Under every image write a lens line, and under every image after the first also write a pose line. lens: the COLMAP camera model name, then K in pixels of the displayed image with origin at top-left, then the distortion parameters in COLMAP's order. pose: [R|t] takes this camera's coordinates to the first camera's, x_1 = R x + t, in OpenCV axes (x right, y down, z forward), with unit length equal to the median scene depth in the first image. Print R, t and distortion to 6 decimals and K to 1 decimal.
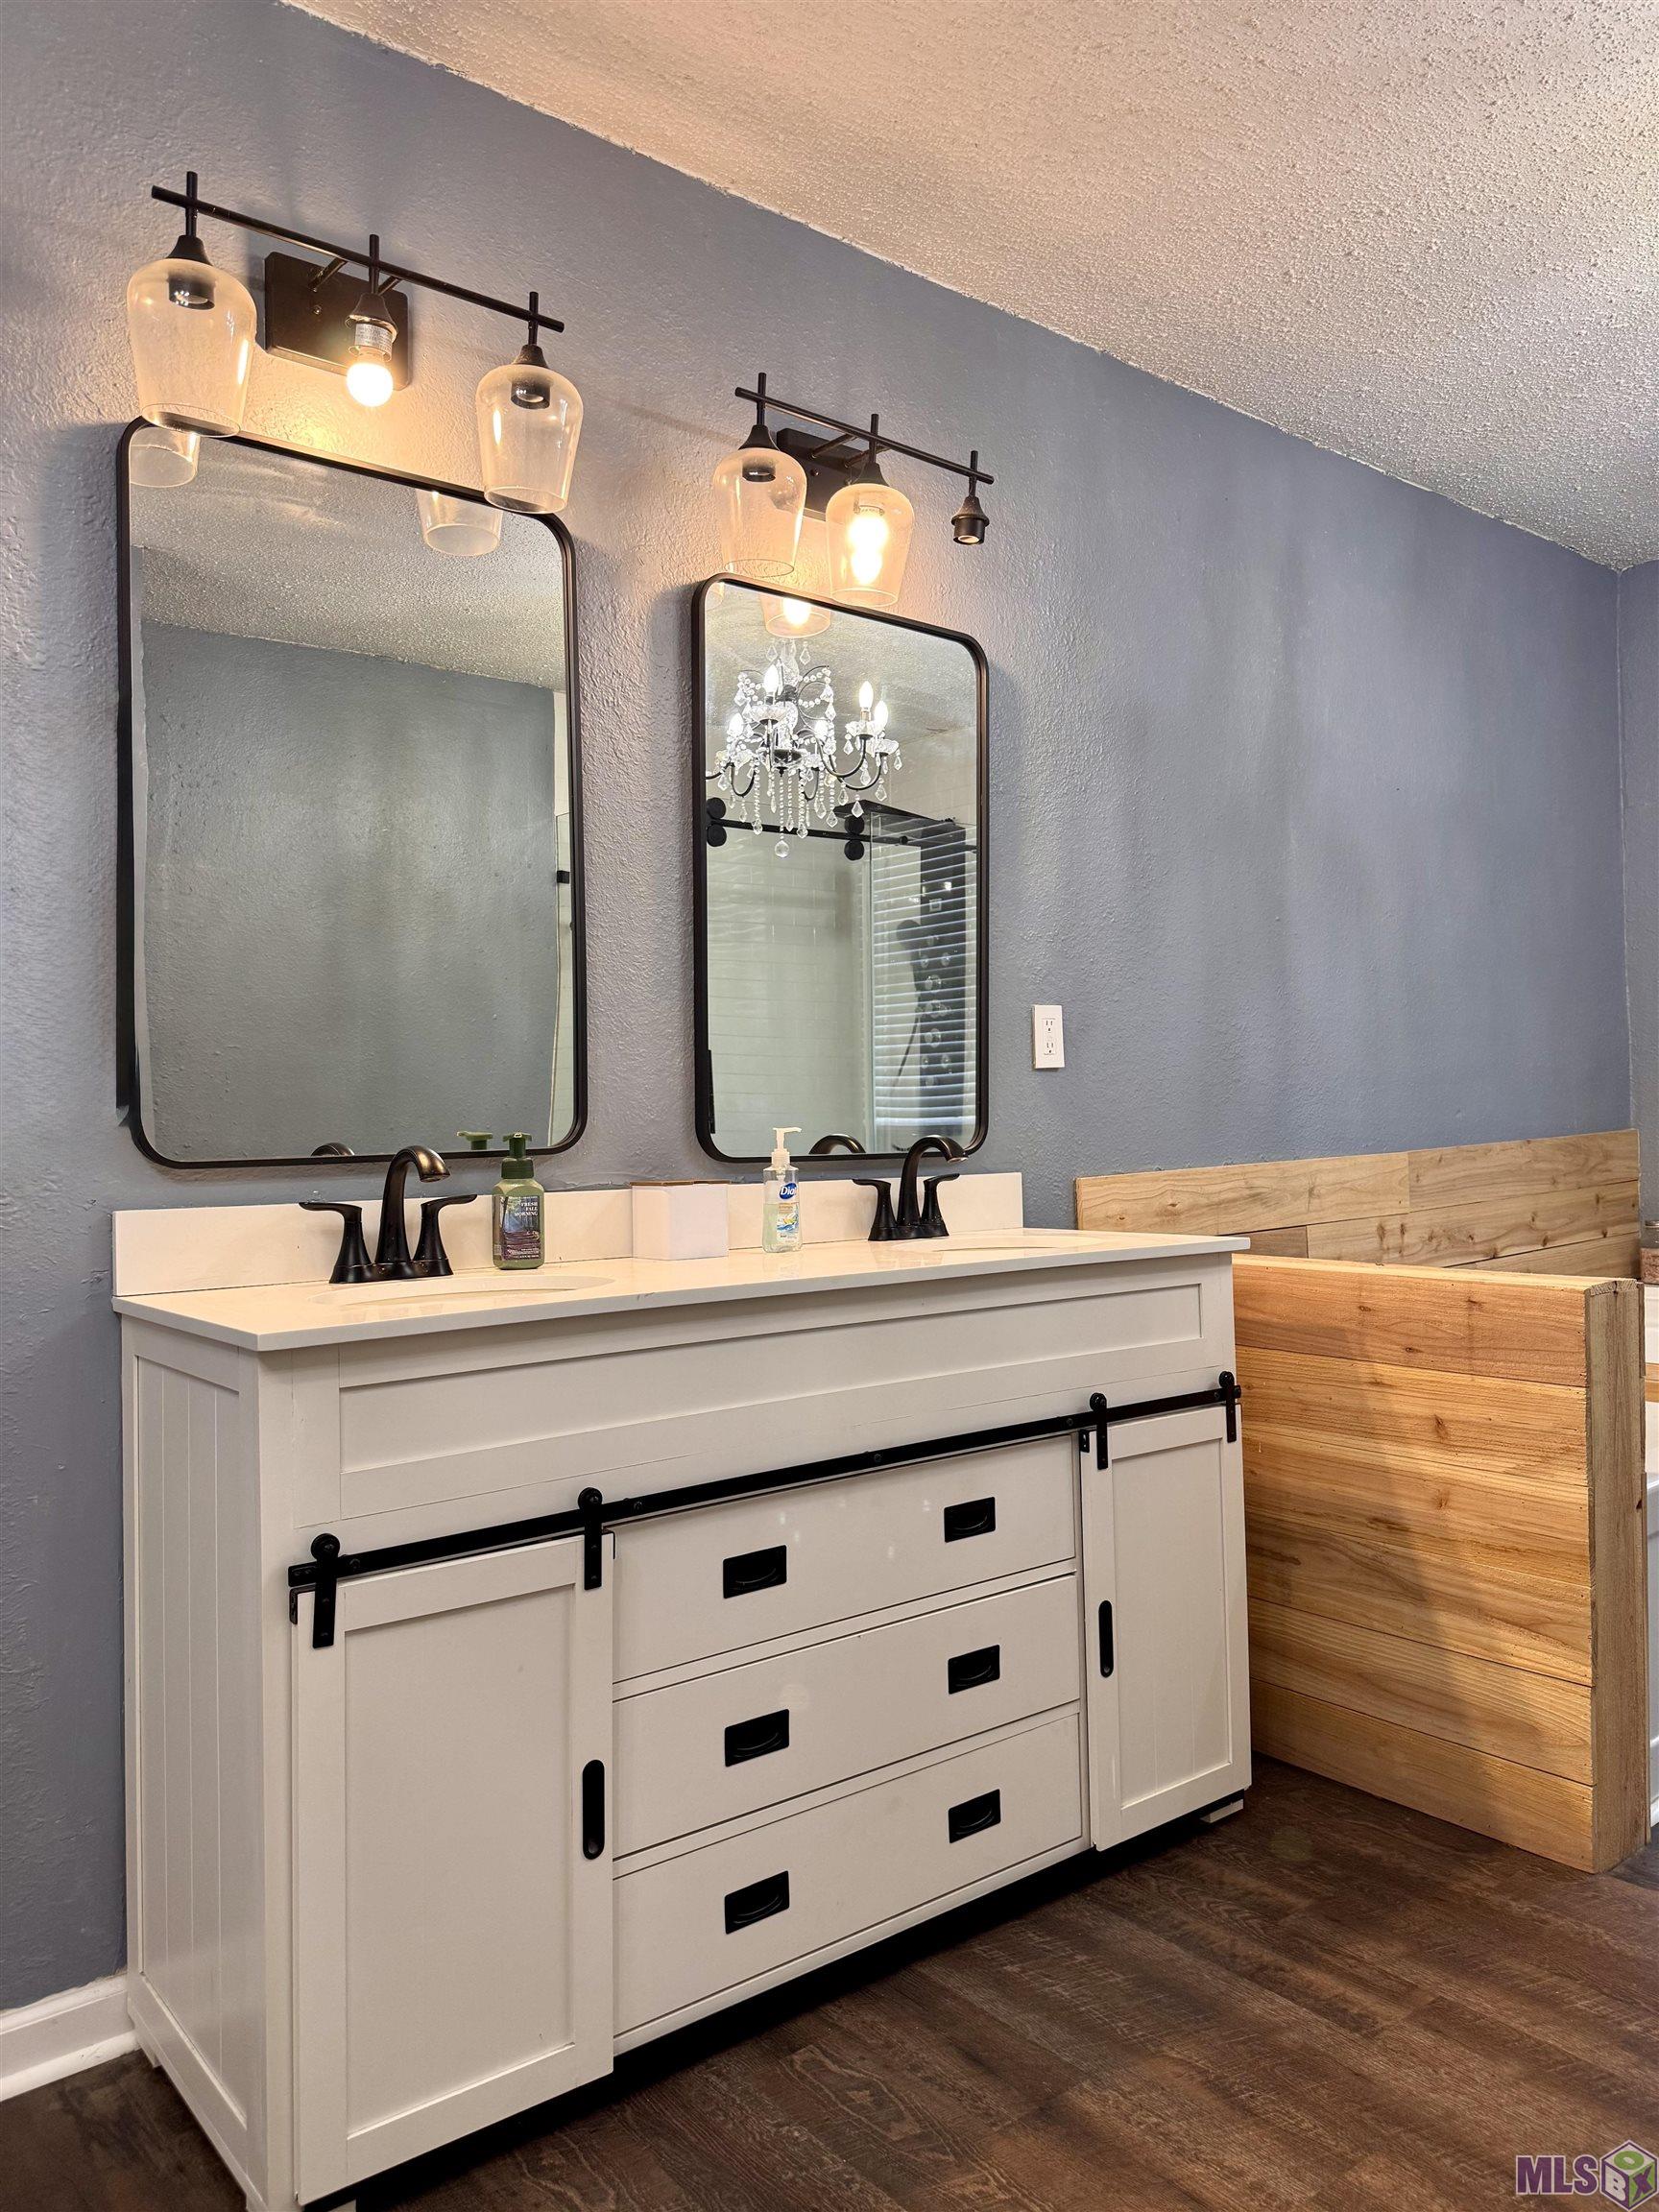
lens RADIAL K [[1555.5, 0, 860.6], [0, 1555.5, 1124.4], [0, 0, 1]] dist [0.087751, -0.105402]
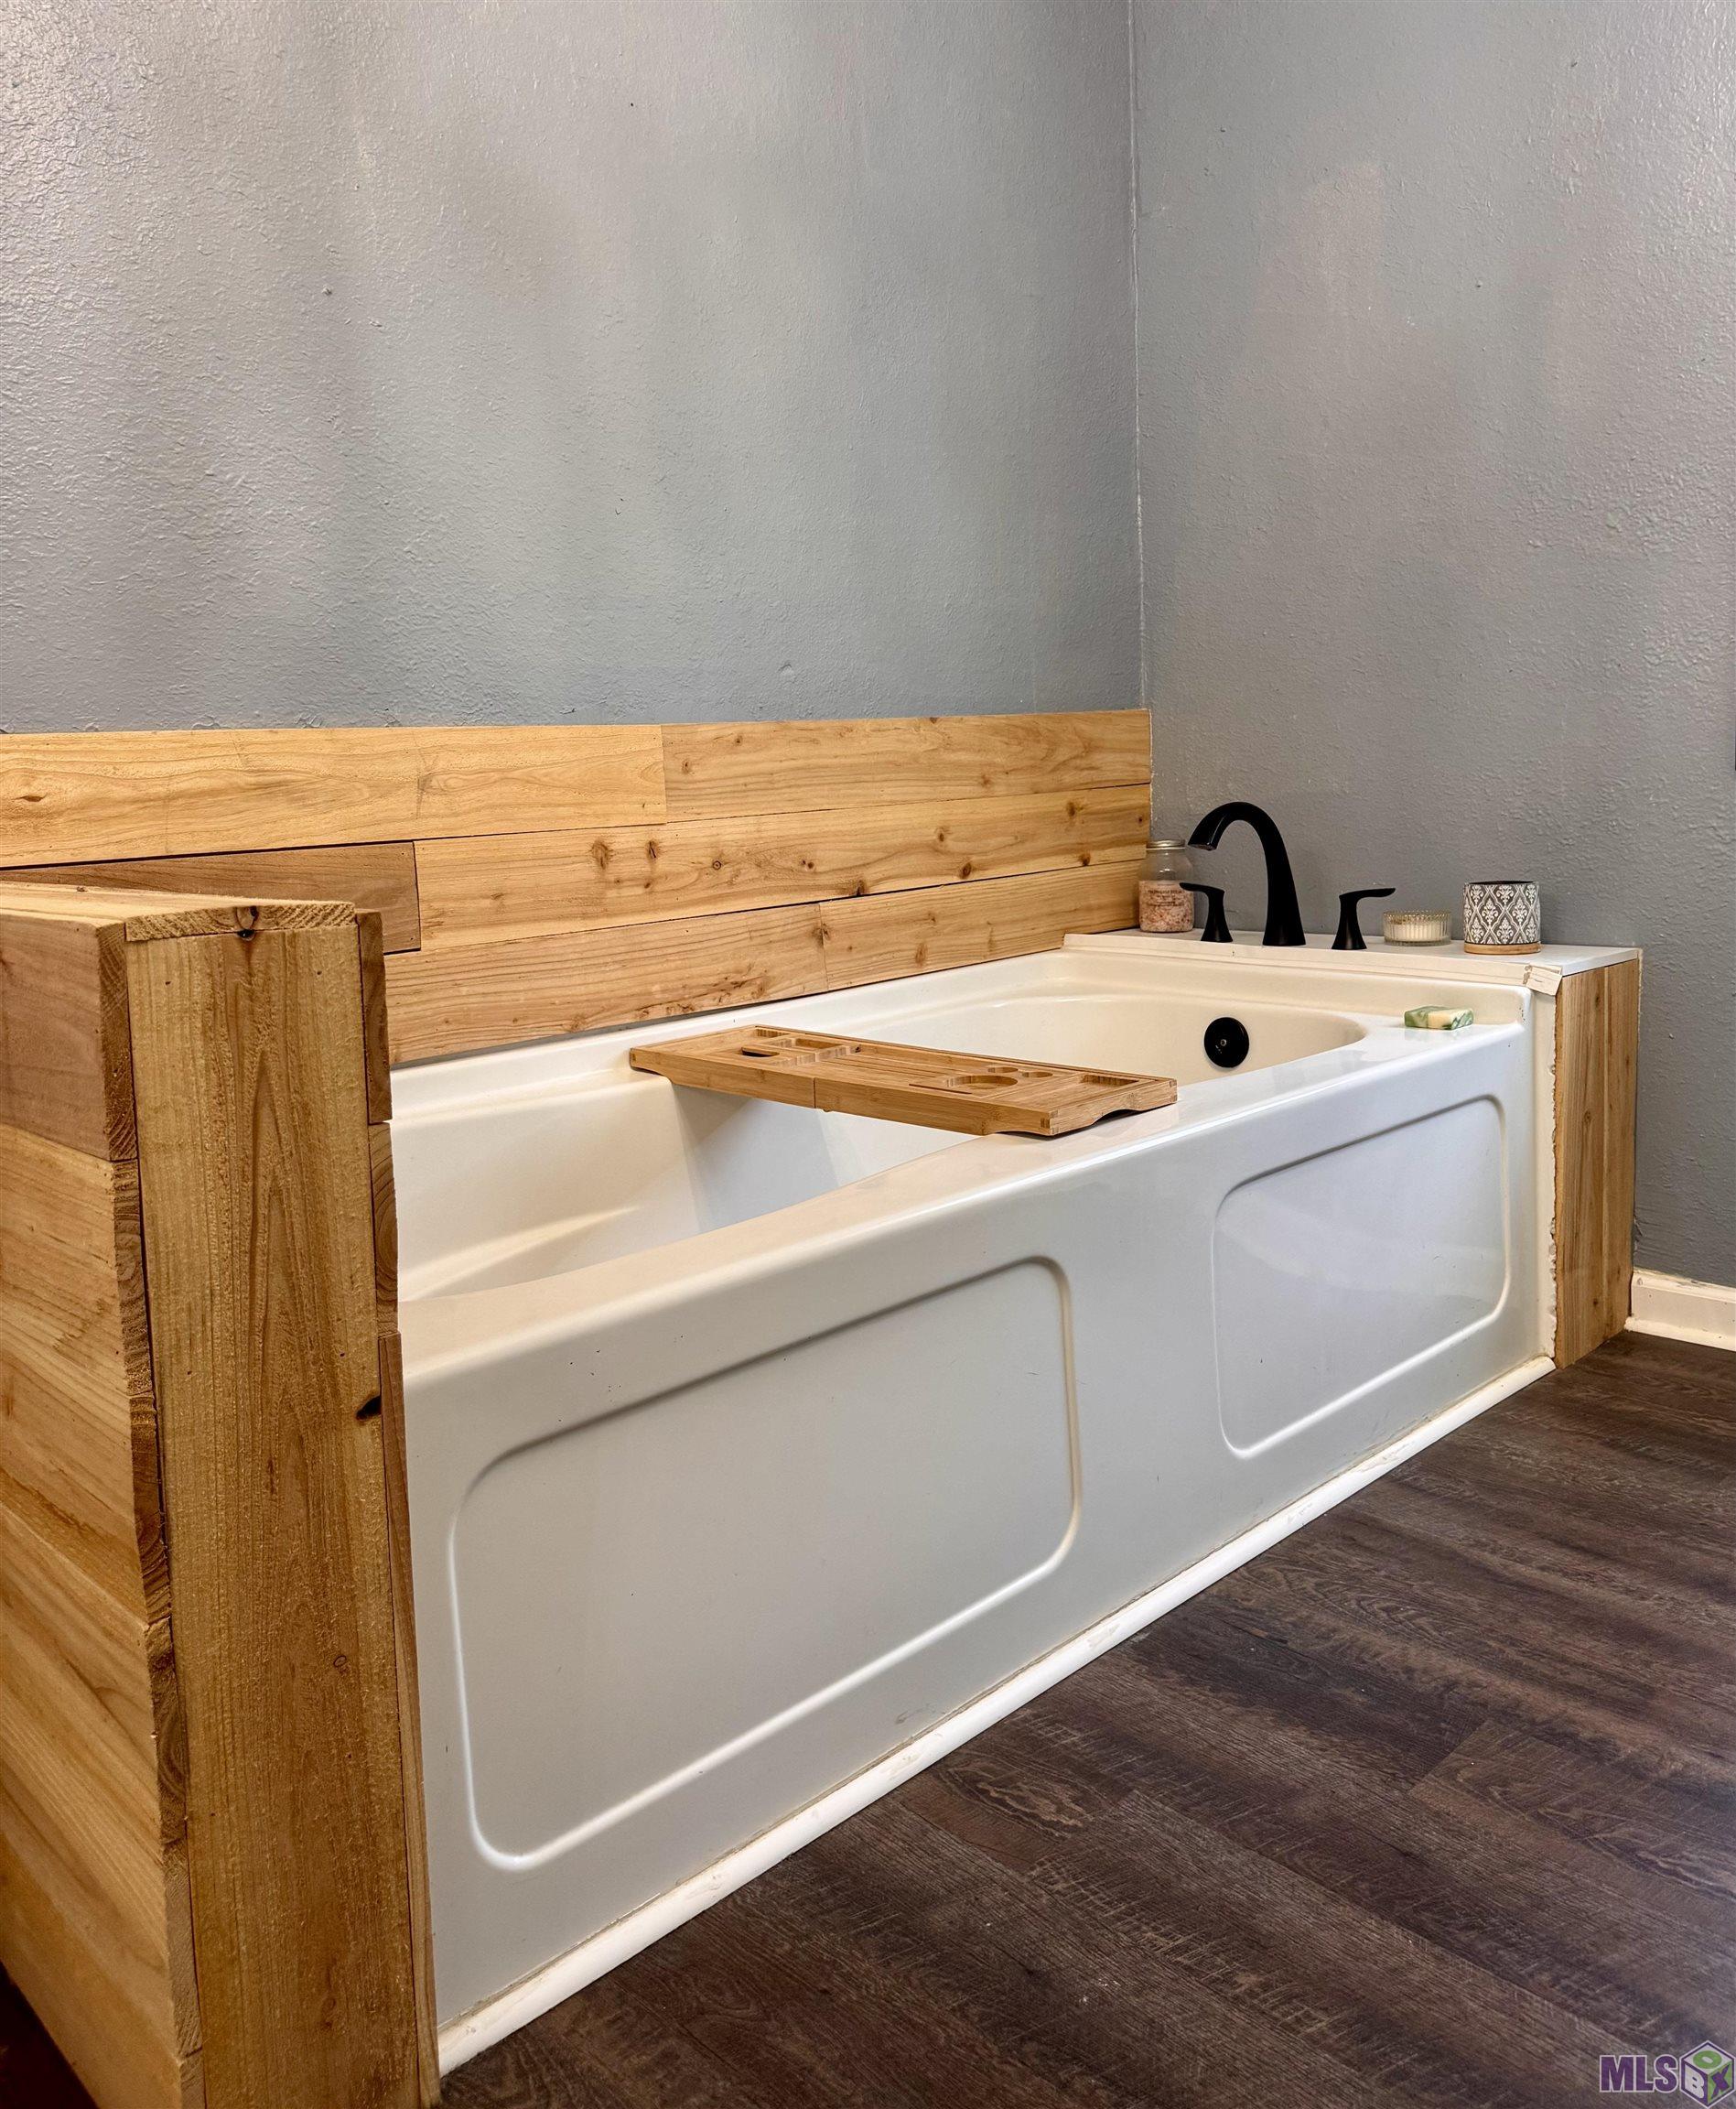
lens RADIAL K [[1672.5, 0, 922.8], [0, 1672.5, 945.9], [0, 0, 1]] dist [0.076067, -0.027540]
pose [[0.994922, -0.018305, 0.098971, 0.551074], [0.008793, 0.995371, 0.095702, 0.060489], [-0.100265, -0.094346, 0.990478, 0.477669]]
